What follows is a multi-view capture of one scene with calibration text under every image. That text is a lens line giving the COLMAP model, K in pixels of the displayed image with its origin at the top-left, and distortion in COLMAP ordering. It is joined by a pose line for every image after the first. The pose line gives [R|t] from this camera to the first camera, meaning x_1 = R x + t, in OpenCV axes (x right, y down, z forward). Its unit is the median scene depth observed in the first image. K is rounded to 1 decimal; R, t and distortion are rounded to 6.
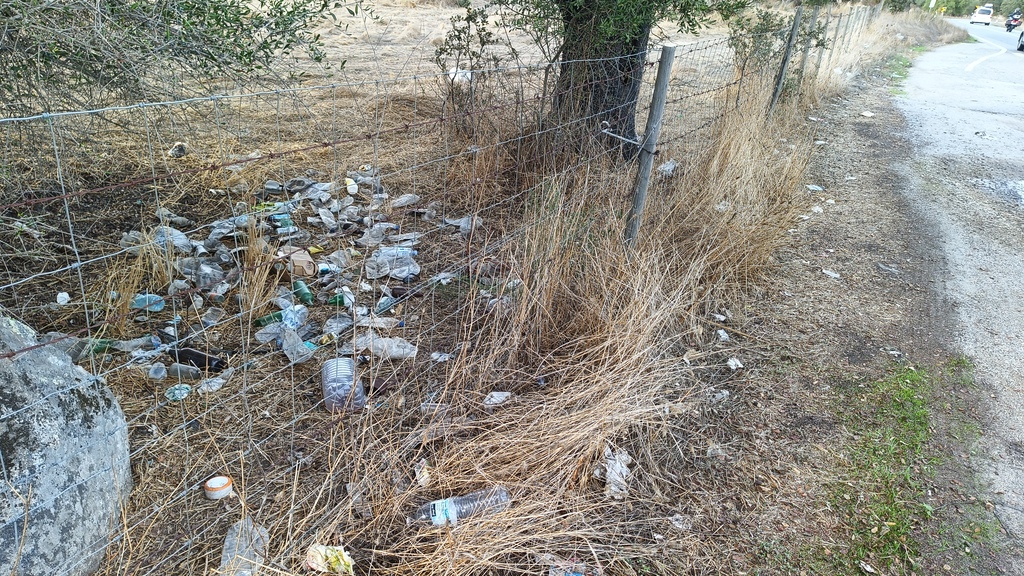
lens RADIAL K [[716.4, 0, 513.6], [0, 716.4, 311.1], [0, 0, 1]] dist [-0.002382, 0.002032]
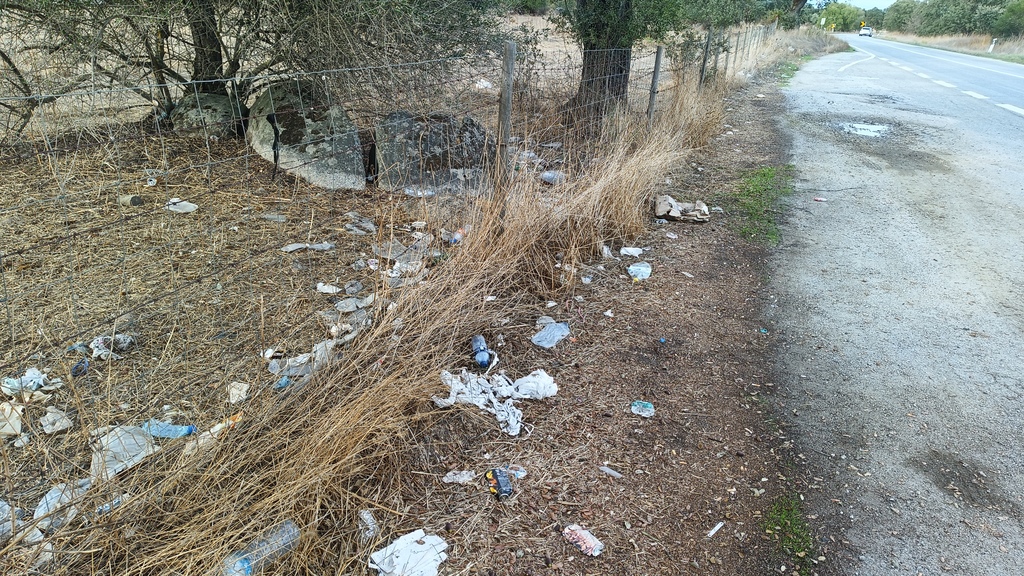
lens RADIAL K [[706.5, 0, 512.0], [0, 706.5, 288.0], [0, 0, 1]] dist [0.050604, -0.075957]
pose [[0.994343, -0.068382, 0.081275, -0.138614], [0.073477, 0.995402, -0.061445, 0.143303], [-0.076699, 0.067069, 0.994796, -0.333943]]
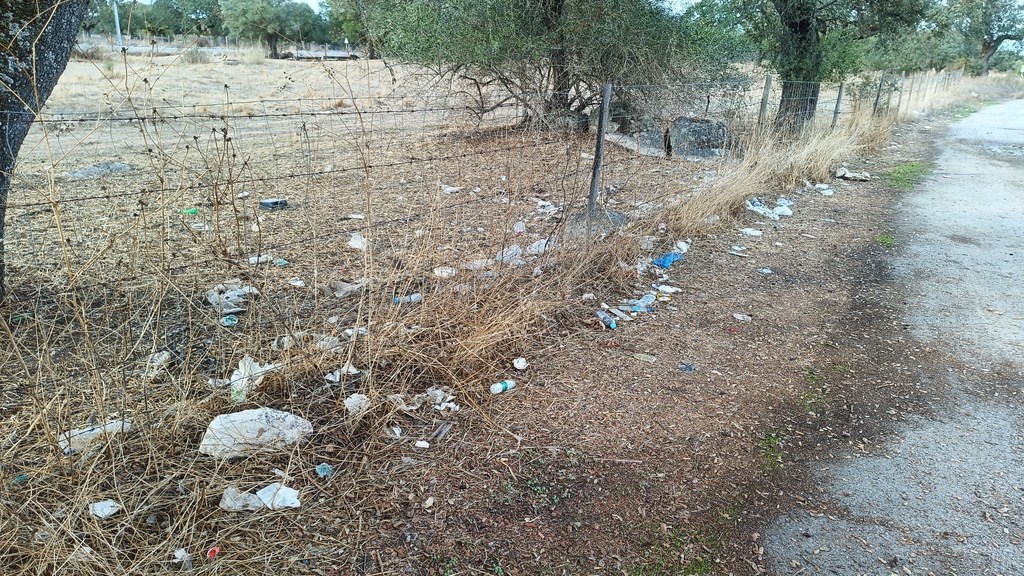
lens RADIAL K [[706.5, 0, 512.0], [0, 706.5, 288.0], [0, 0, 1]] dist [0.050604, -0.075957]
pose [[0.991929, -0.001188, -0.126787, -0.259293], [-0.015160, 0.991672, -0.127894, 0.300765], [0.125883, 0.128784, 0.983650, -0.686120]]
